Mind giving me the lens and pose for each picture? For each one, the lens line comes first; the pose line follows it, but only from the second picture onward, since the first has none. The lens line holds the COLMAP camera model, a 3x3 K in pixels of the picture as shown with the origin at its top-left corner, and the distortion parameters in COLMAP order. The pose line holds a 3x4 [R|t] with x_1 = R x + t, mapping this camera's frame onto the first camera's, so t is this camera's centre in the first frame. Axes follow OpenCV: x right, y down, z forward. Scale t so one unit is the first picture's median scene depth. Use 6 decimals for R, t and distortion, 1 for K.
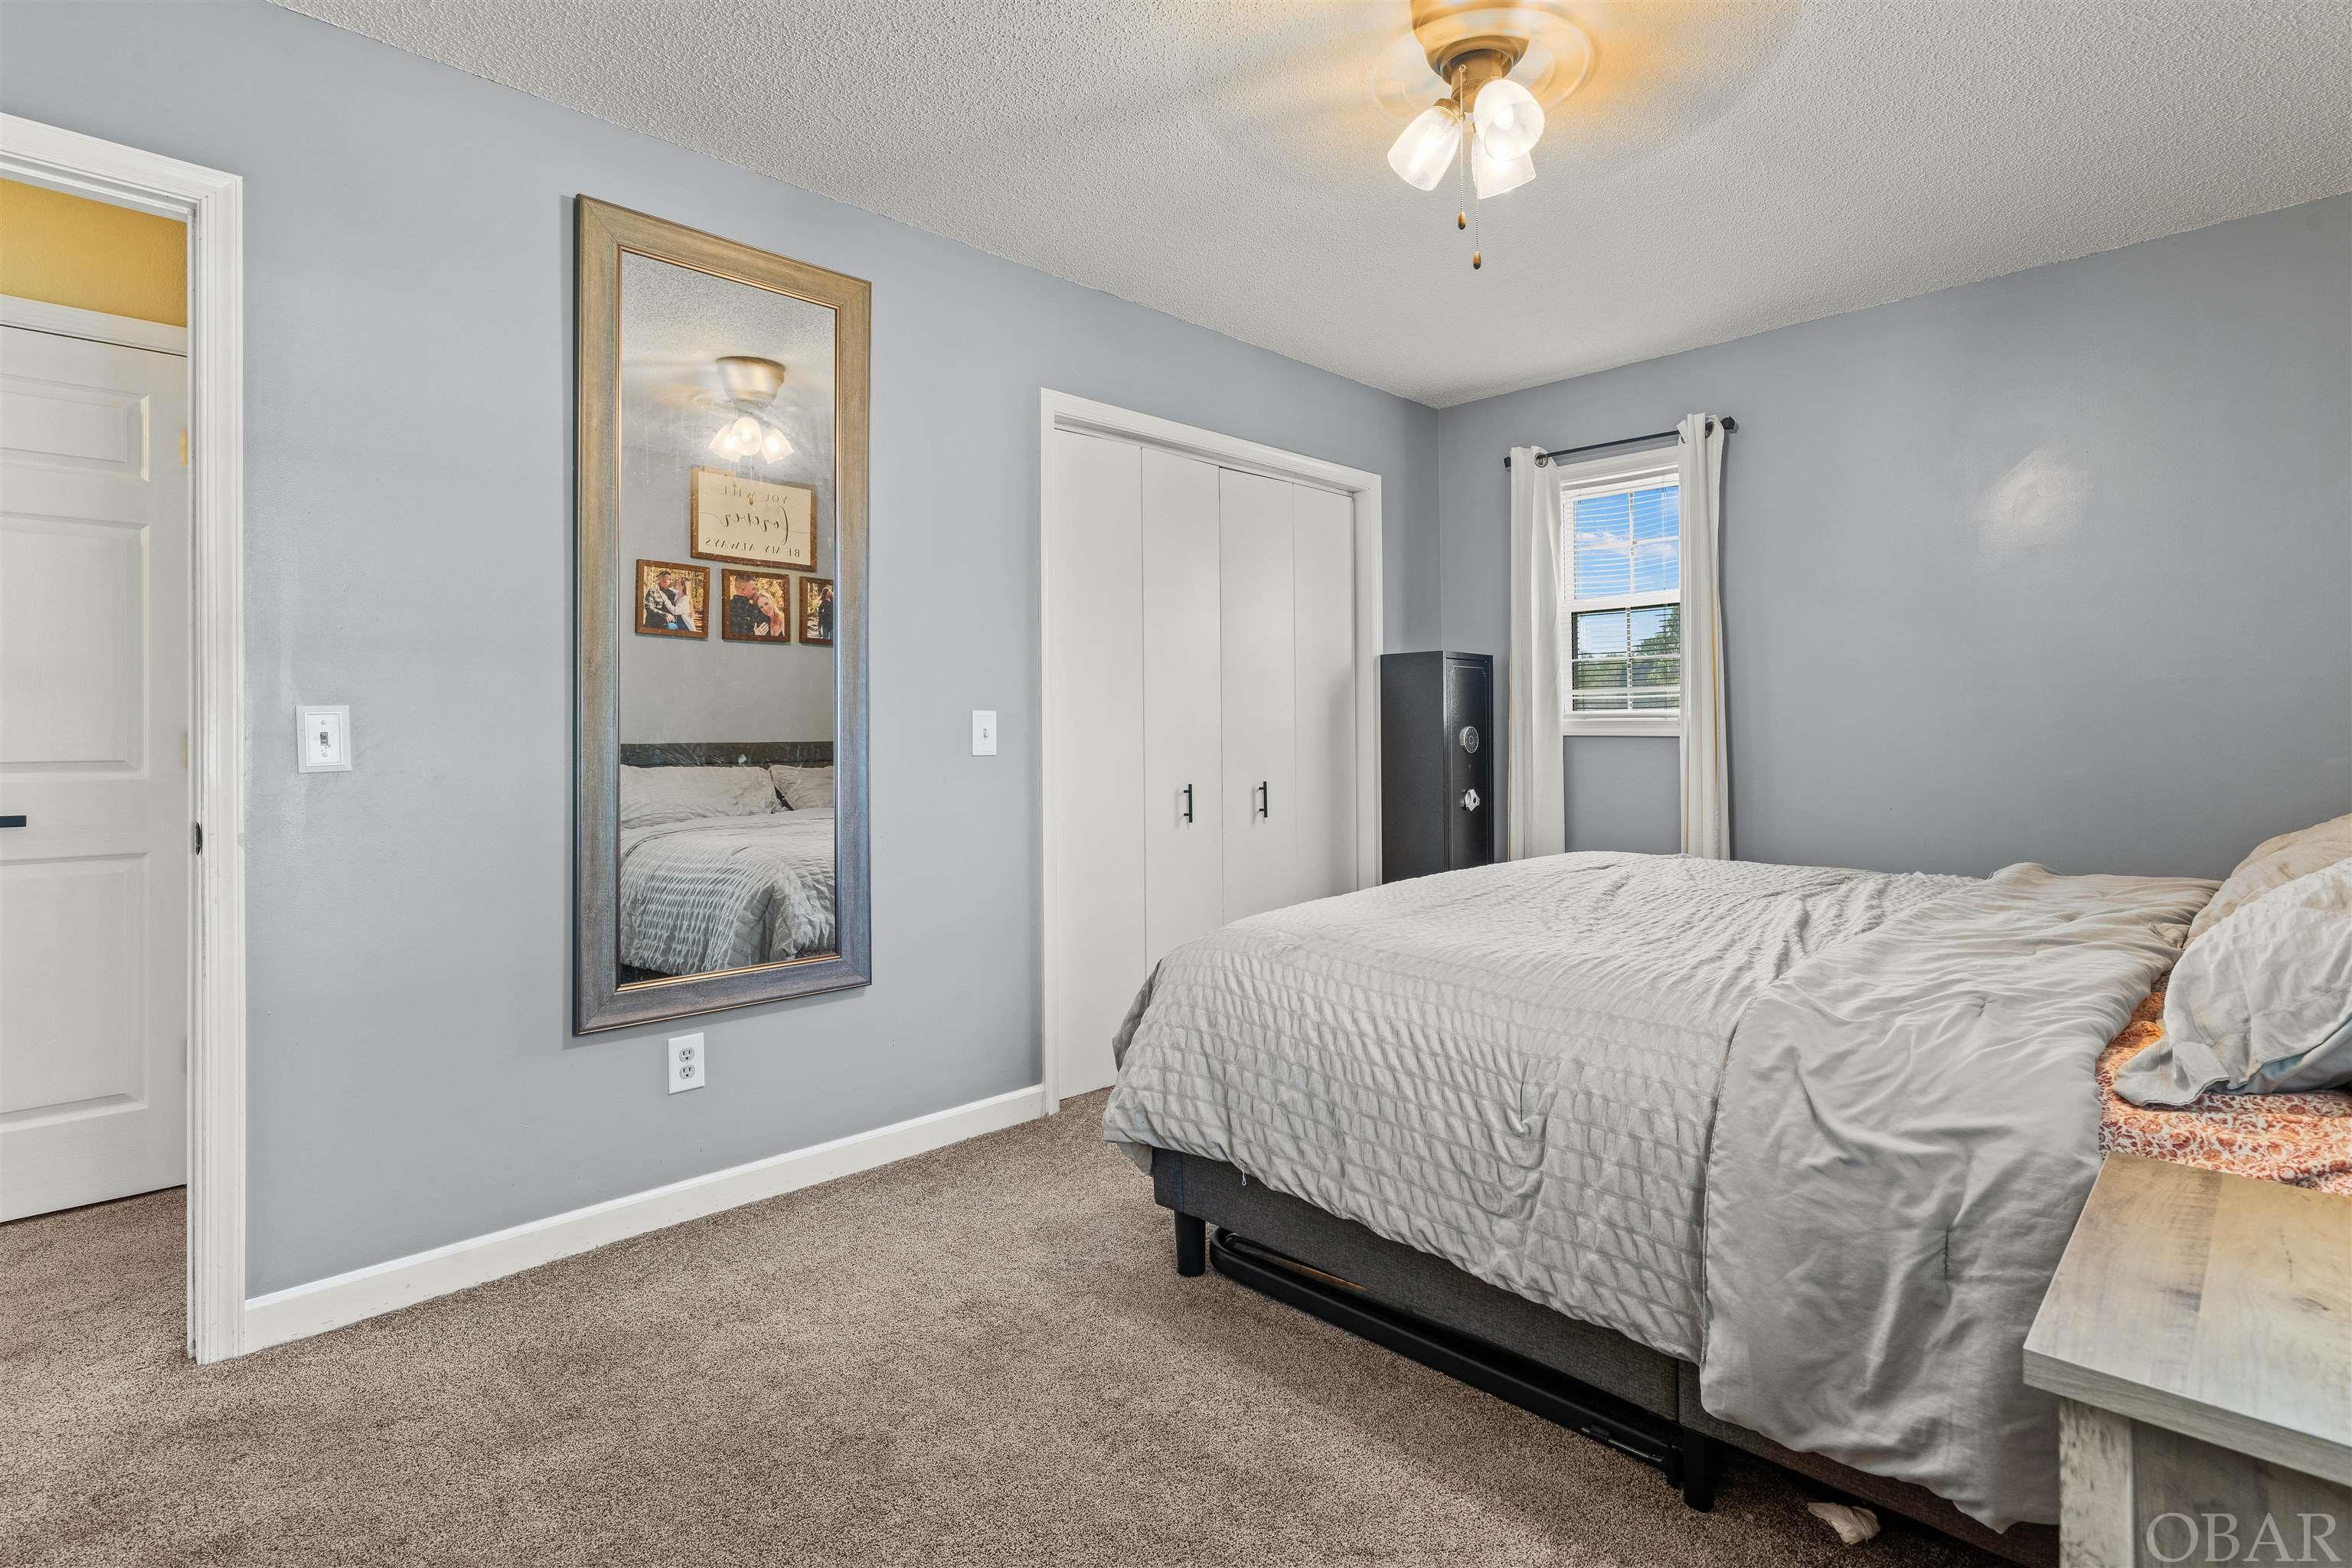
lens RADIAL K [[1151.4, 0, 1175.3], [0, 1151.4, 738.2], [0, 0, 1]] dist [-0.009950, 0.002310]
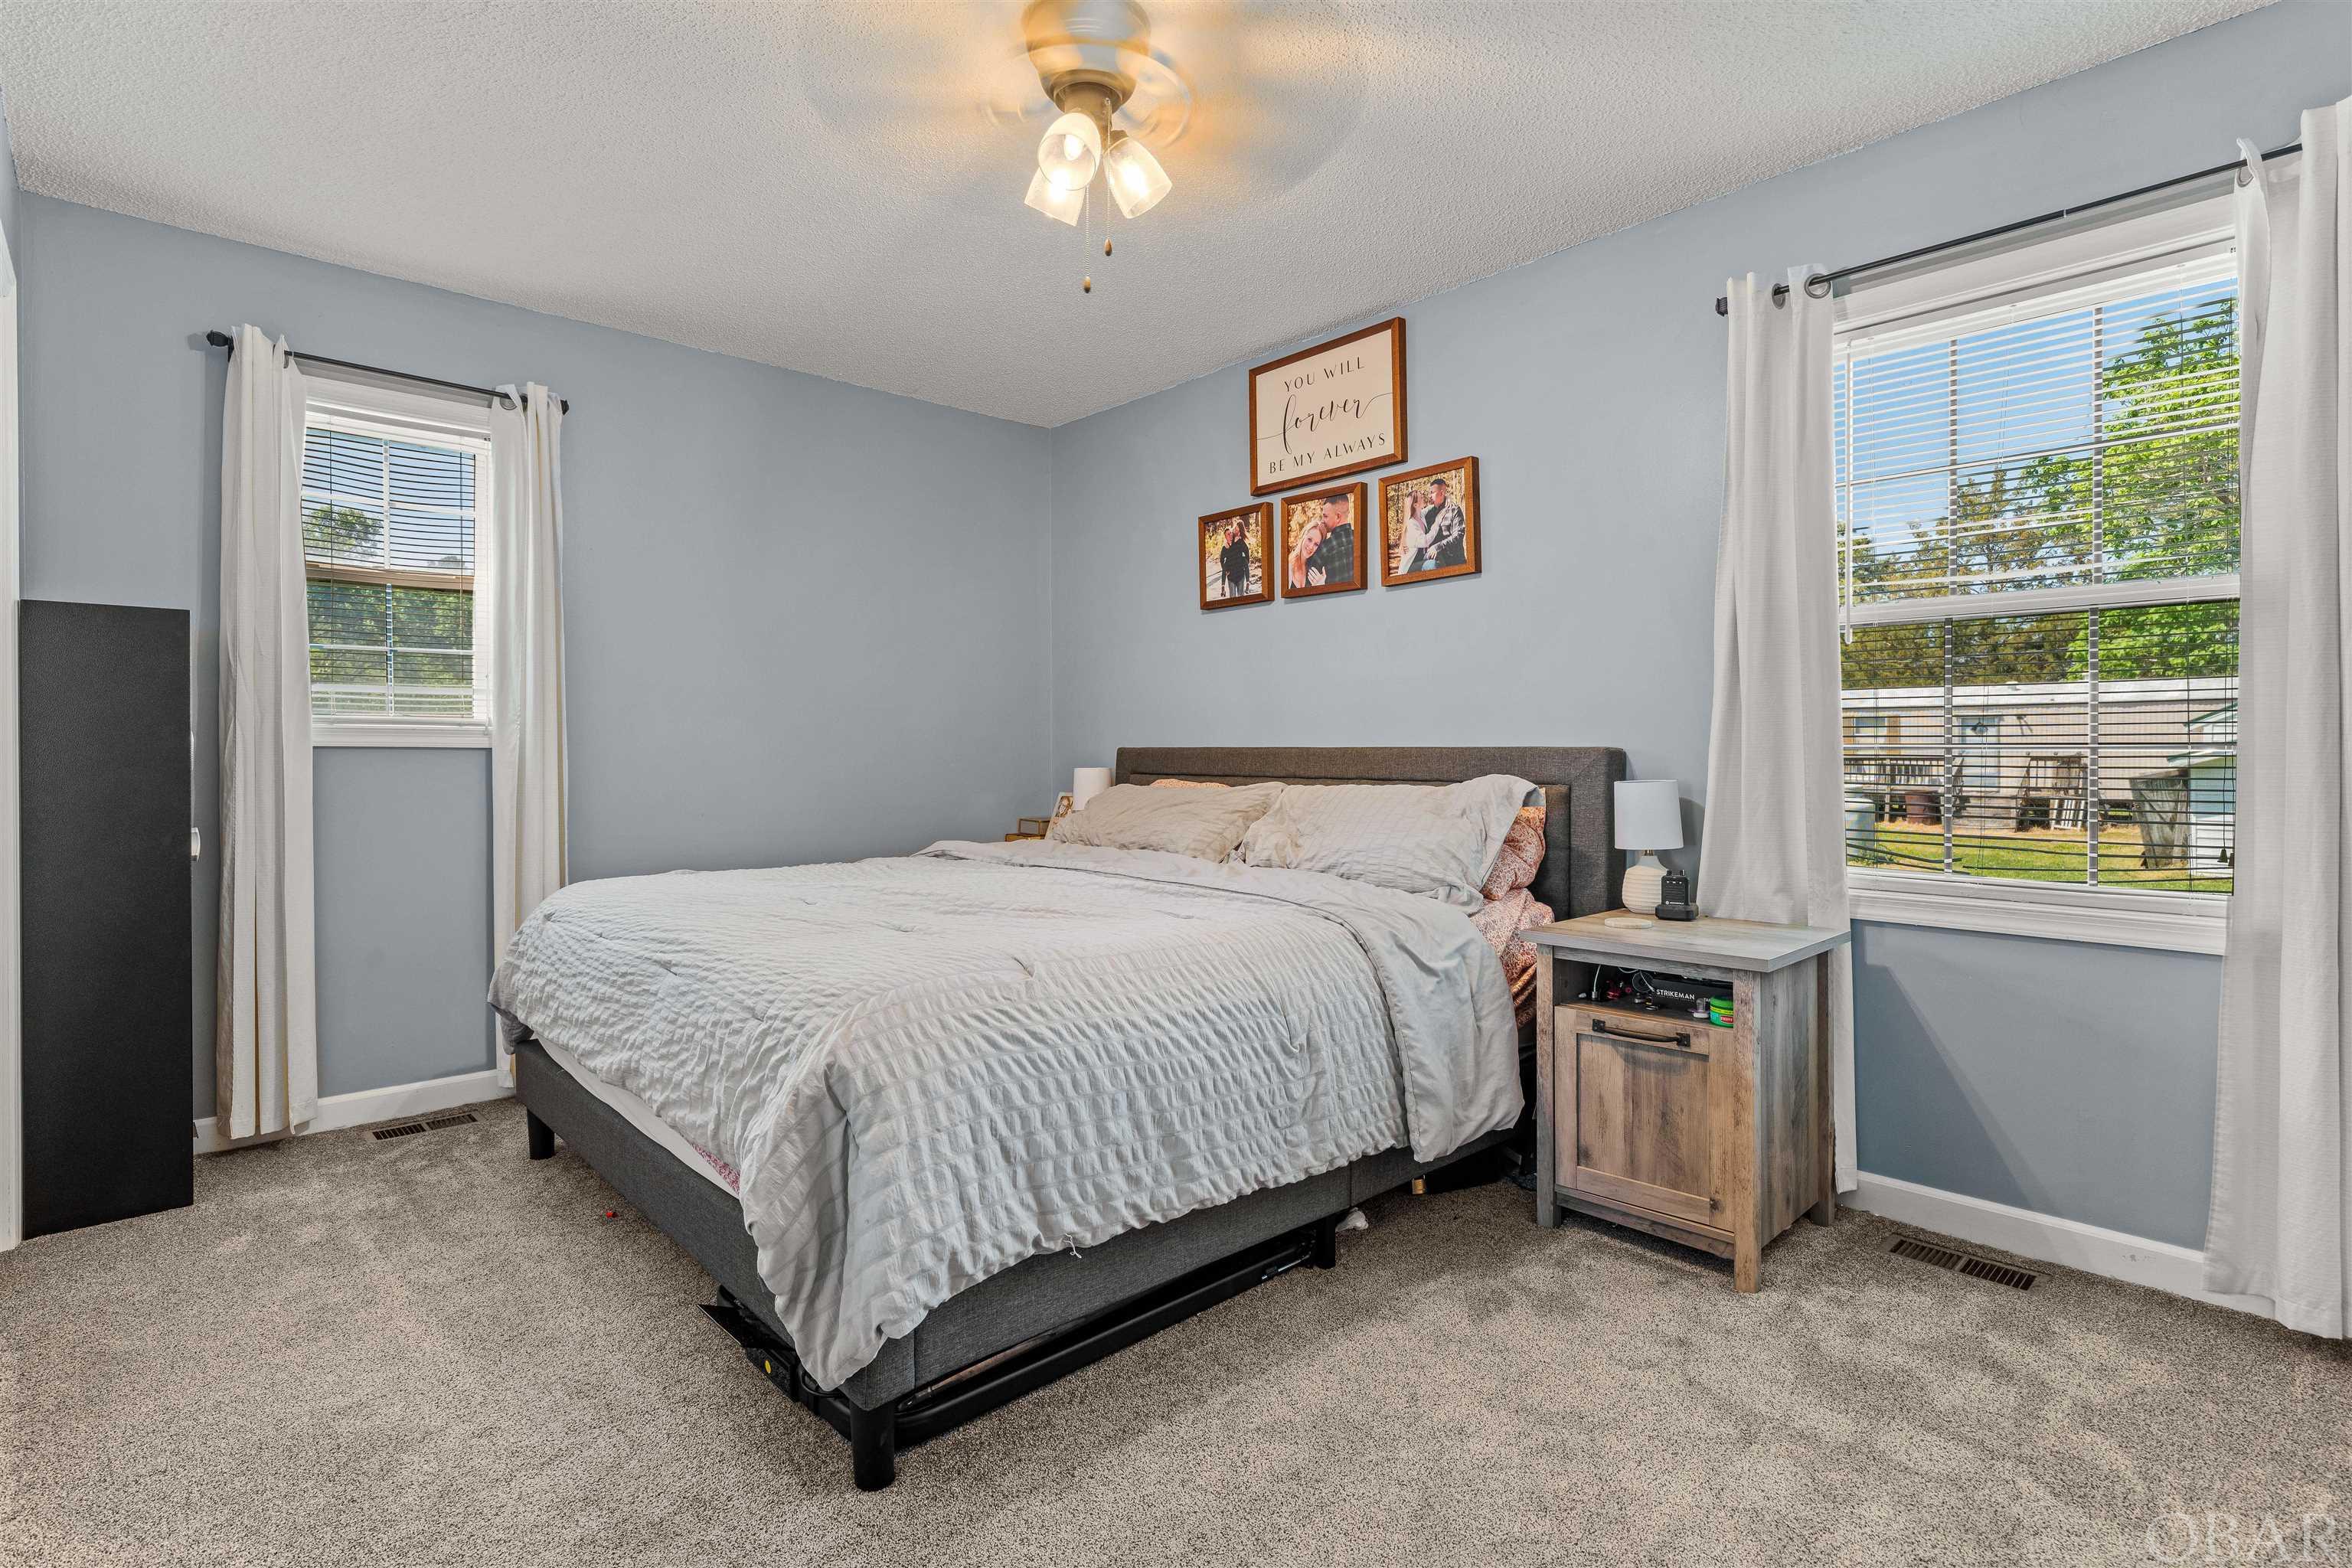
lens RADIAL K [[1151.4, 0, 1175.9], [0, 1151.4, 763.4], [0, 0, 1]] dist [-0.009950, 0.002310]
pose [[0.029459, -0.006253, 0.999546, -0.932551], [0.002300, 0.999978, 0.006188, 0.015714], [-0.999563, 0.002116, 0.029473, 1.056781]]
